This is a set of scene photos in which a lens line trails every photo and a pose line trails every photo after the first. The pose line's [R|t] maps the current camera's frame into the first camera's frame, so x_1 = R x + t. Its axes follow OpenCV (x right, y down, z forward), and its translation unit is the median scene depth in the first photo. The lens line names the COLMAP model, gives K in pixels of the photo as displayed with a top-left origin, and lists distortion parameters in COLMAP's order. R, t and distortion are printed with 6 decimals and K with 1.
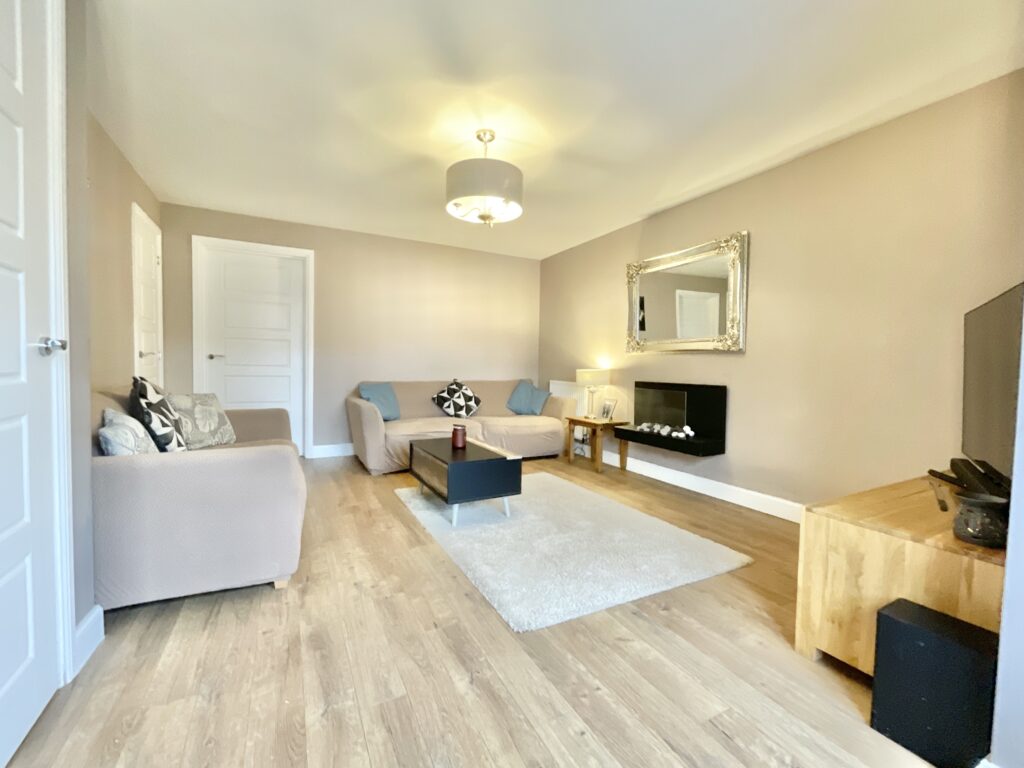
lens RADIAL K [[429.5, 0, 512.0], [0, 429.5, 384.0], [0, 0, 1]] dist [-0.000299, -0.000125]
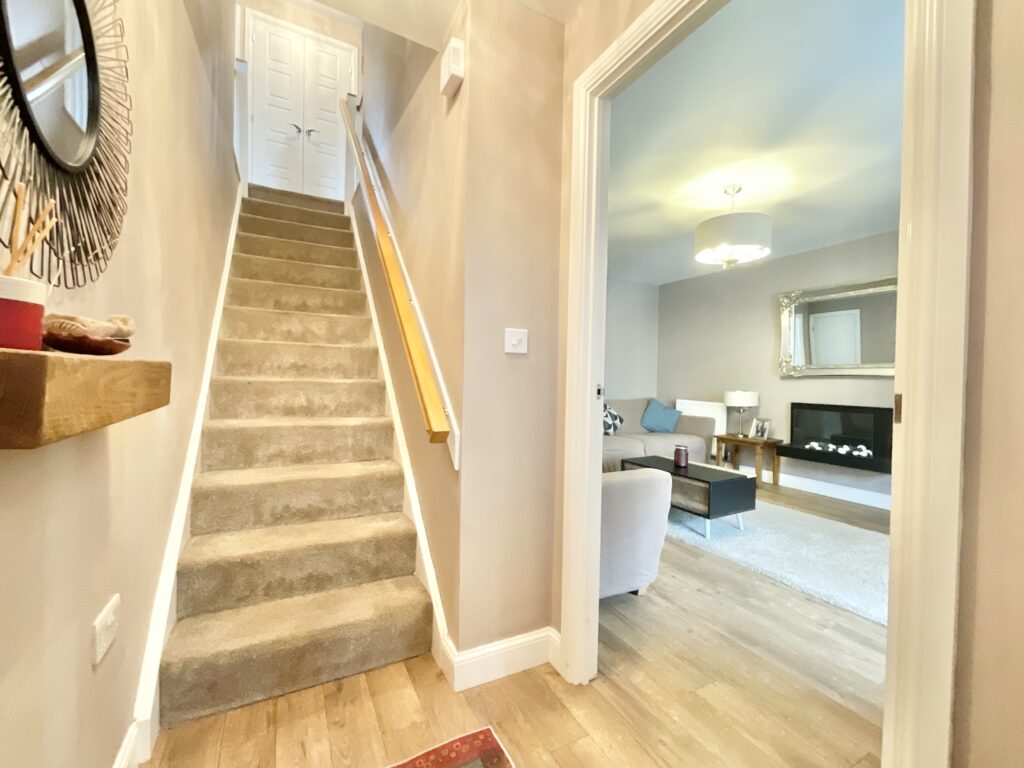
lens RADIAL K [[429.5, 0, 512.0], [0, 429.5, 384.0], [0, 0, 1]] dist [-0.000299, -0.000125]
pose [[0.999942, 0.001072, 0.010728, -0.502004], [-0.000802, 0.999683, -0.025149, -0.030235], [-0.010752, 0.025139, 0.999626, -0.083894]]
